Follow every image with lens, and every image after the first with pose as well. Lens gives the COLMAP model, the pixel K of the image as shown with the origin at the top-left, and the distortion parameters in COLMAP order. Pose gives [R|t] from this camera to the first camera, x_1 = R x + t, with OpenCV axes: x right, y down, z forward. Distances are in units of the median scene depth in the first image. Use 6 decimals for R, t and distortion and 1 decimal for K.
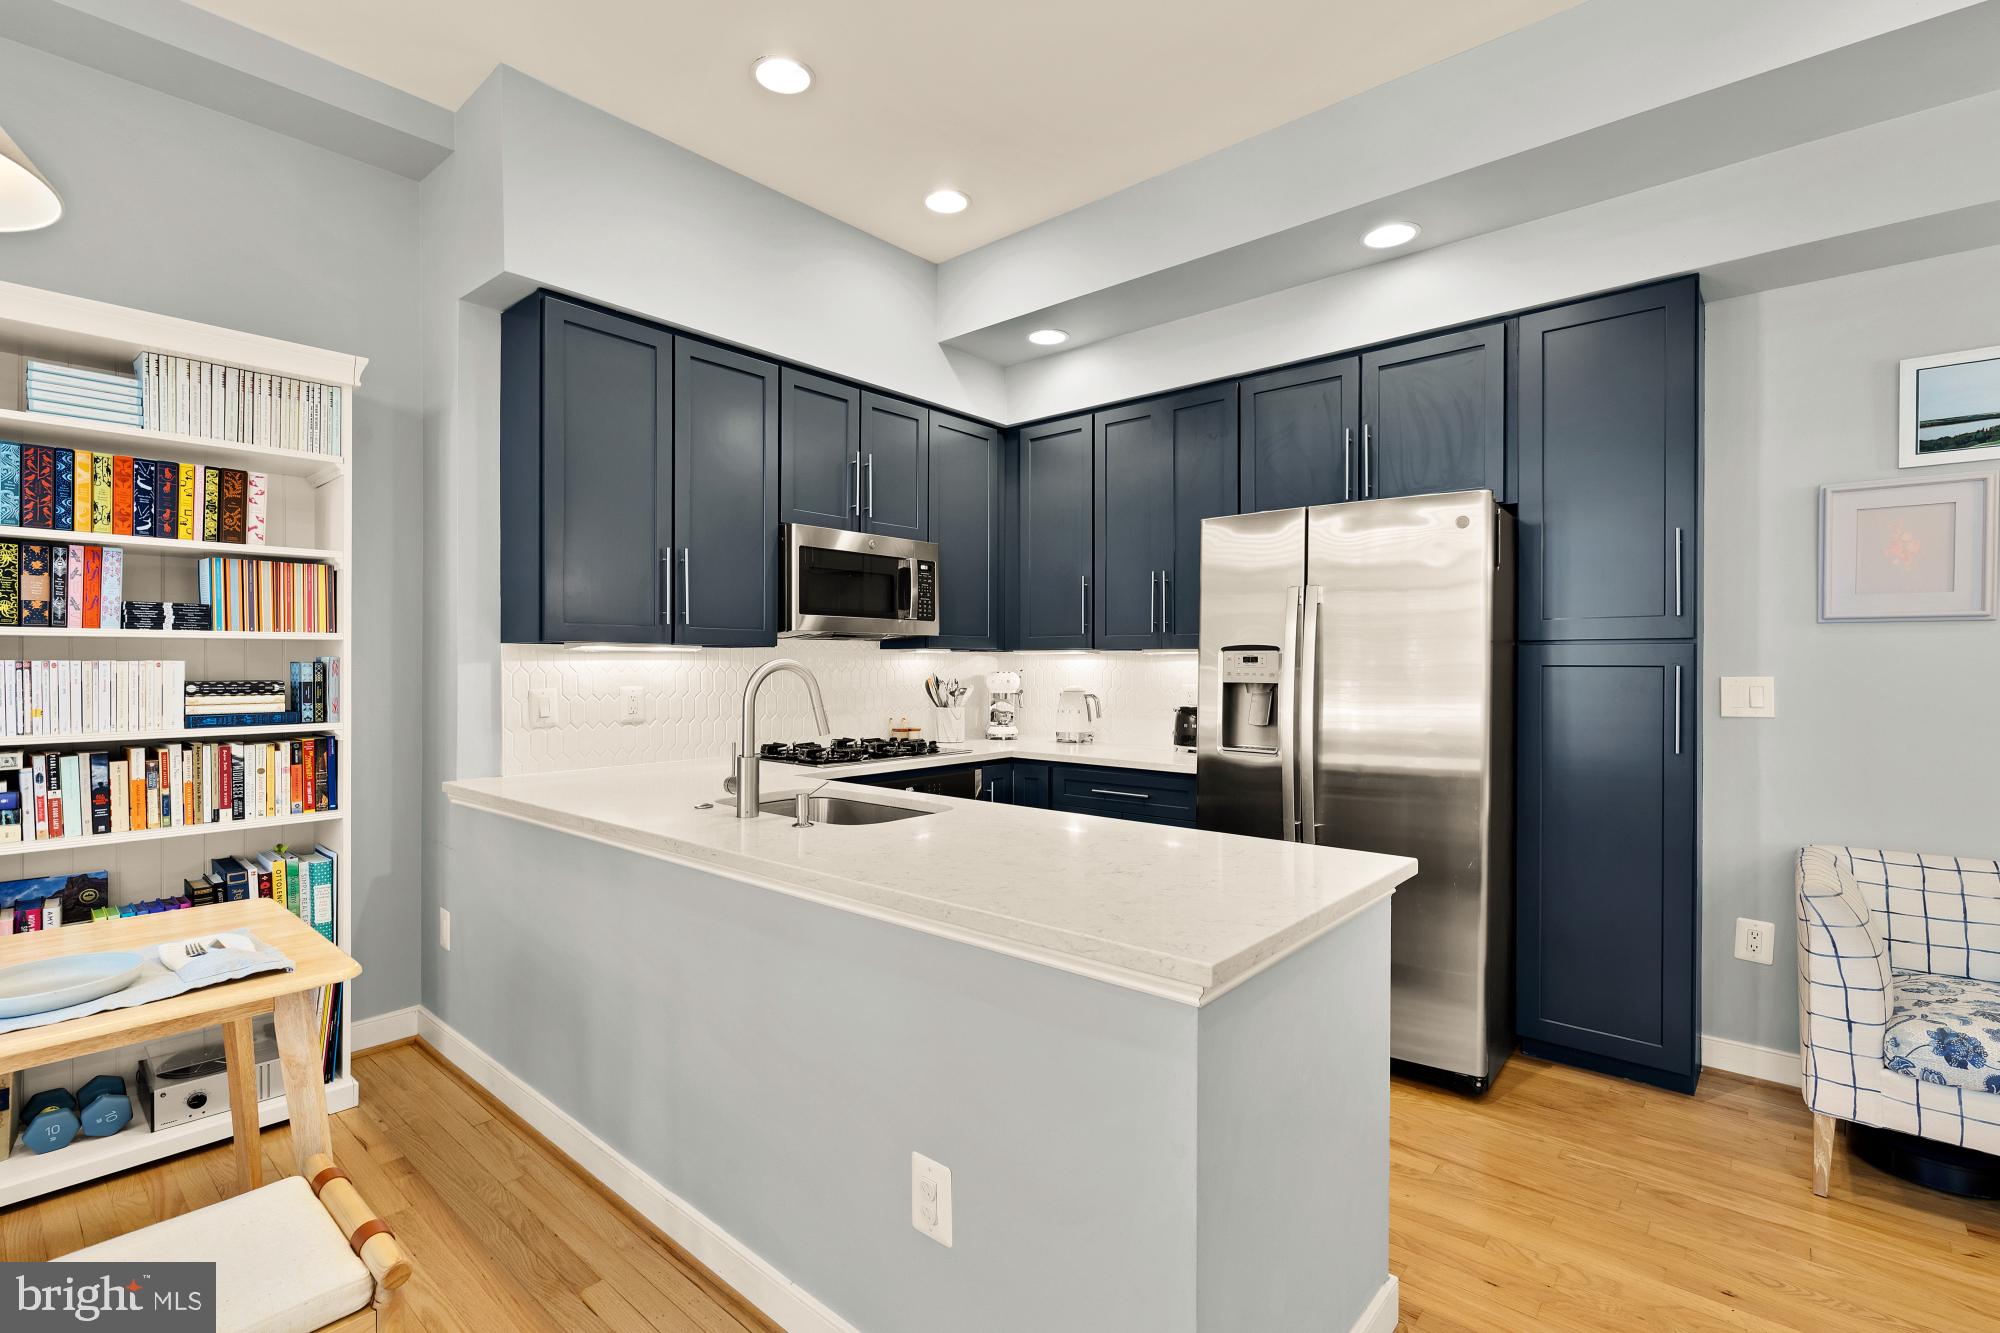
lens RADIAL K [[898.5, 0, 1003.8], [0, 898.5, 671.1], [0, 0, 1]] dist [0.006999, -0.001473]
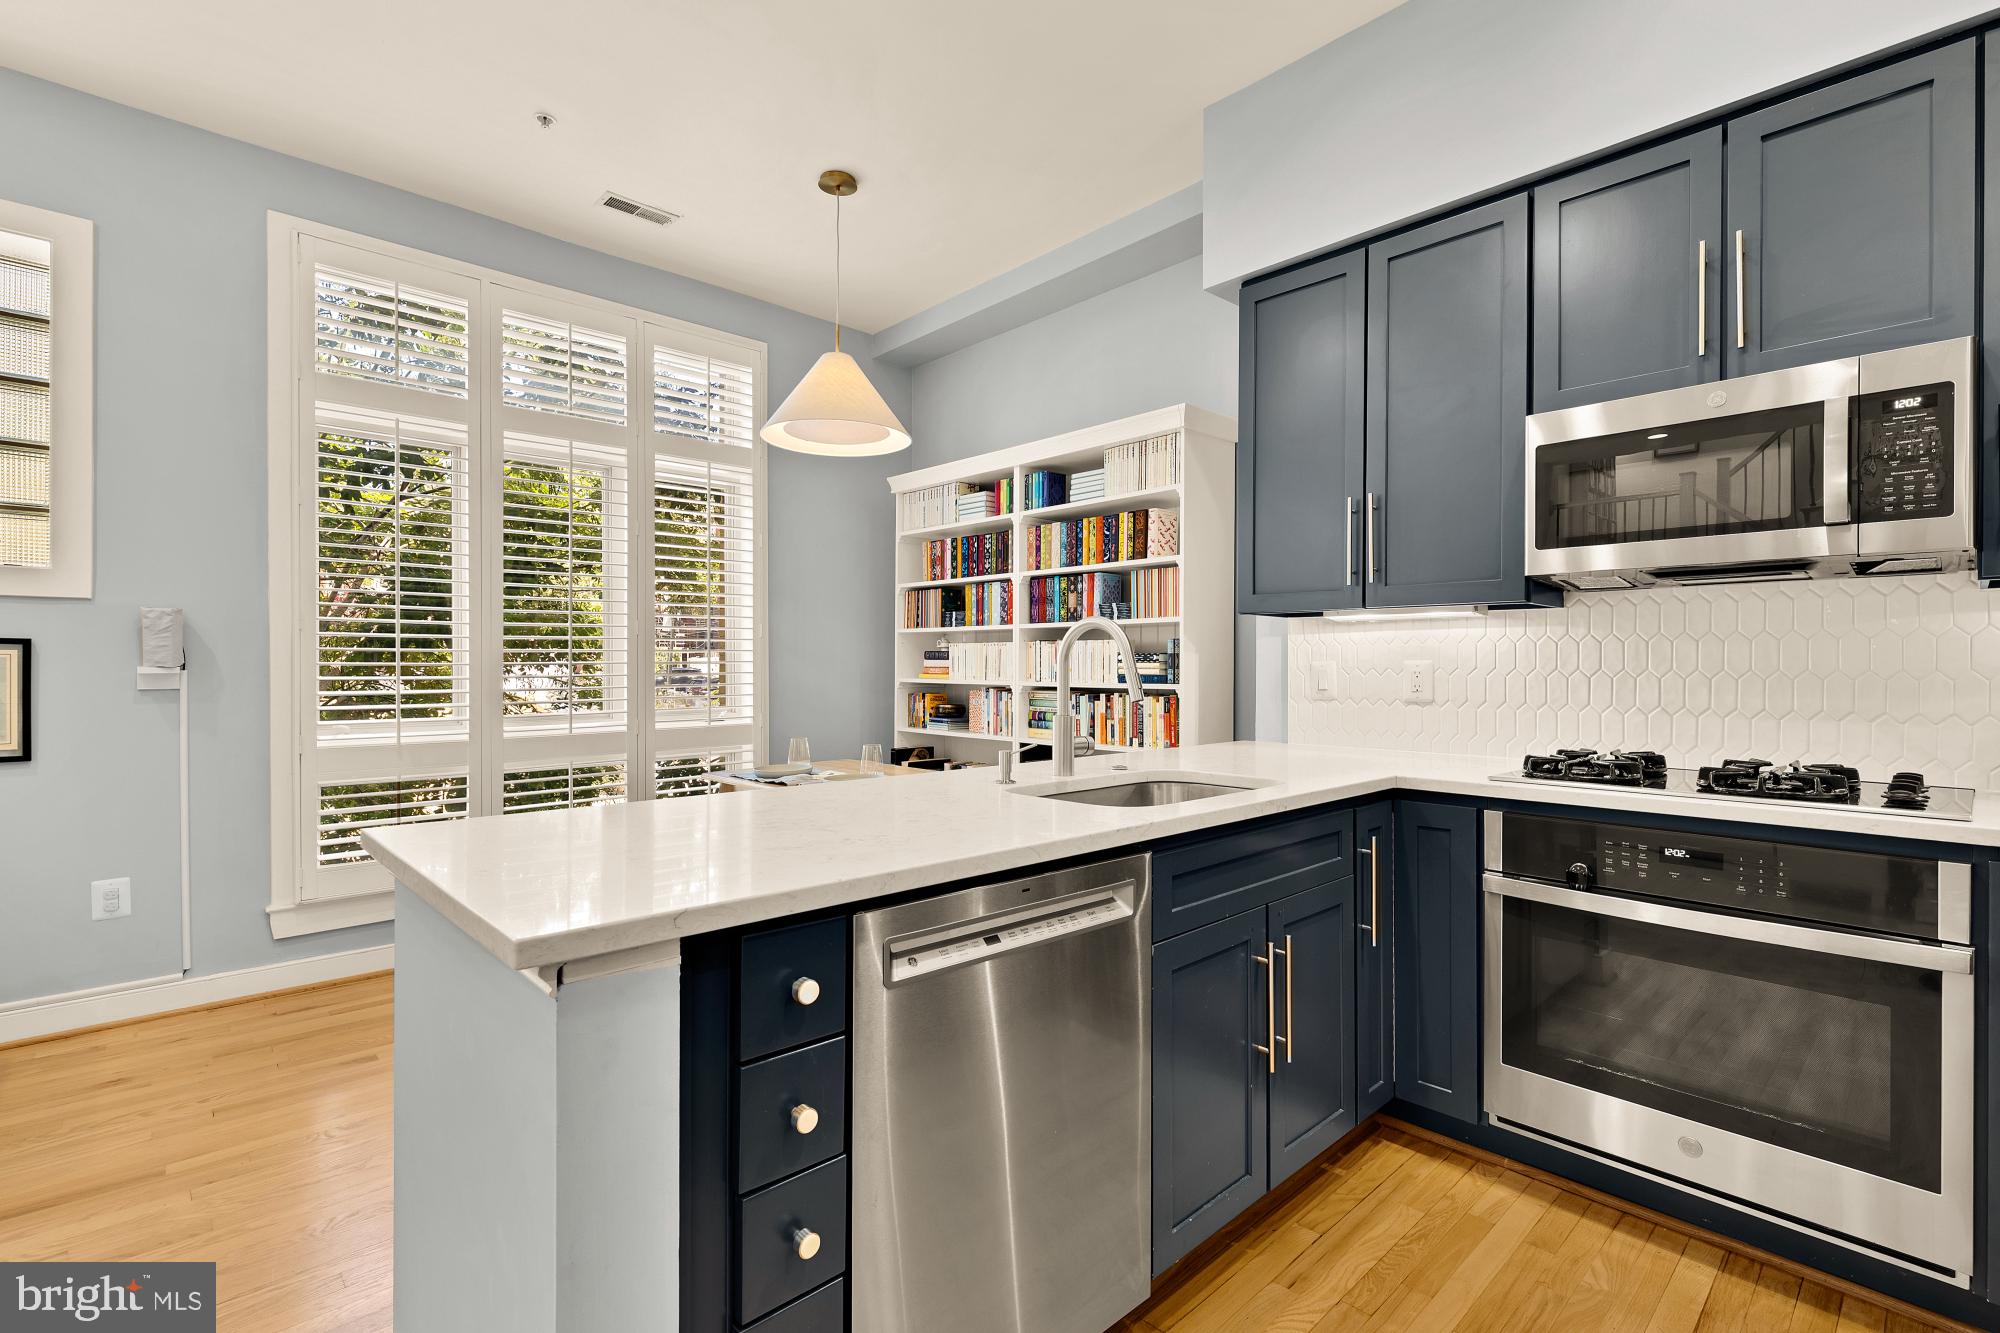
lens RADIAL K [[898.5, 0, 998.9], [0, 898.5, 665.6], [0, 0, 1]] dist [0.006999, -0.001473]
pose [[-0.088017, -0.001889, -0.996117, 0.617582], [-0.011395, 0.999935, -0.000890, 0.035269], [0.996054, 0.011272, -0.088033, 0.877155]]
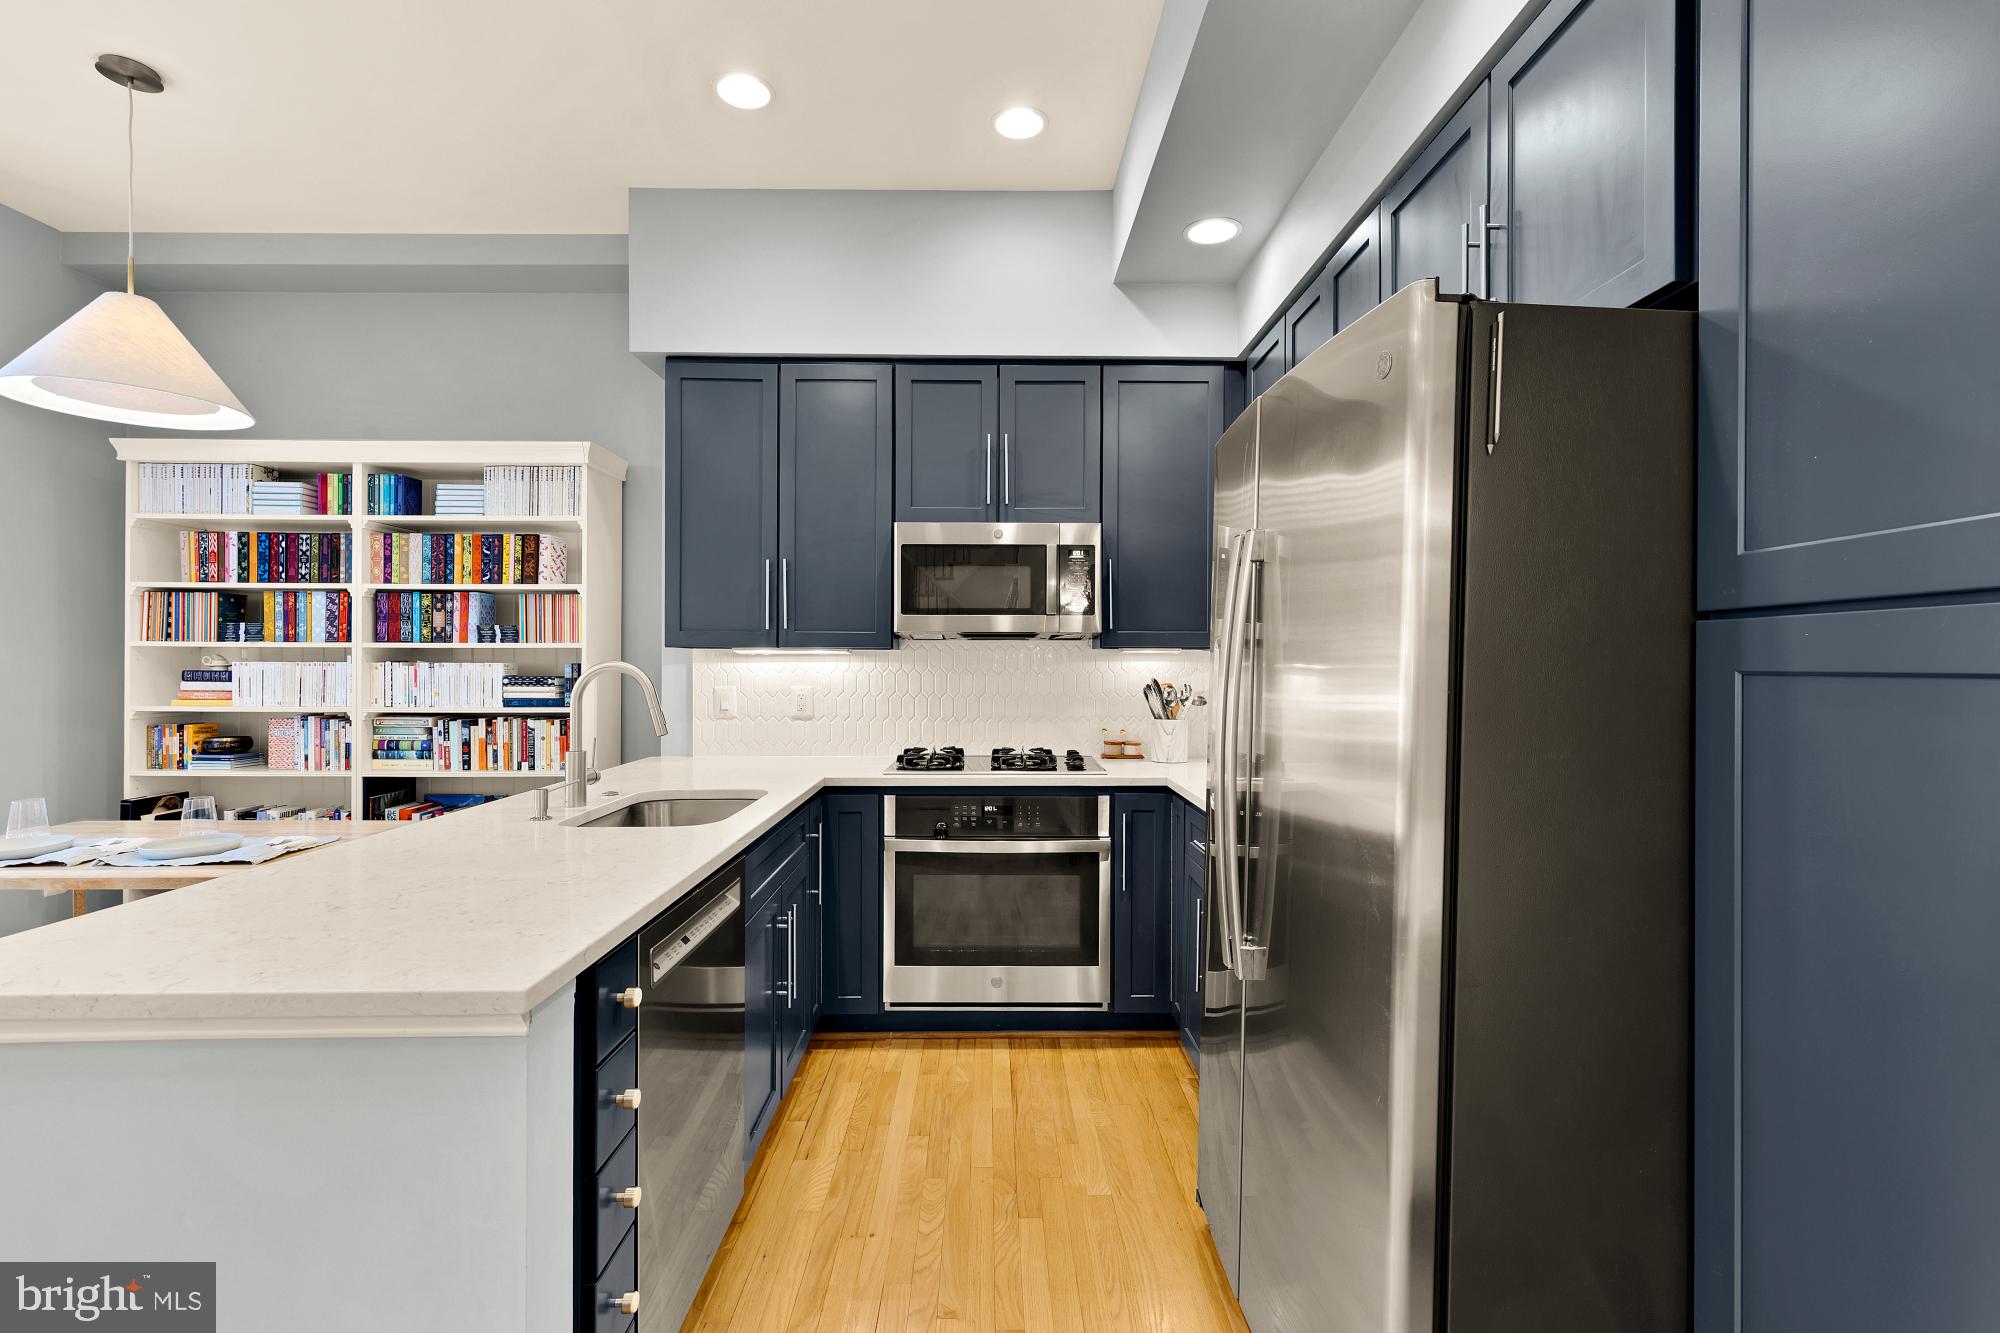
lens RADIAL K [[898.5, 0, 993.7], [0, 898.5, 665.7], [0, 0, 1]] dist [0.006999, -0.001473]
pose [[0.671047, 0.002334, -0.741411, 0.739325], [-0.008175, 0.999958, -0.004252, -0.006513], [0.741369, 0.008914, 0.671038, 0.556923]]
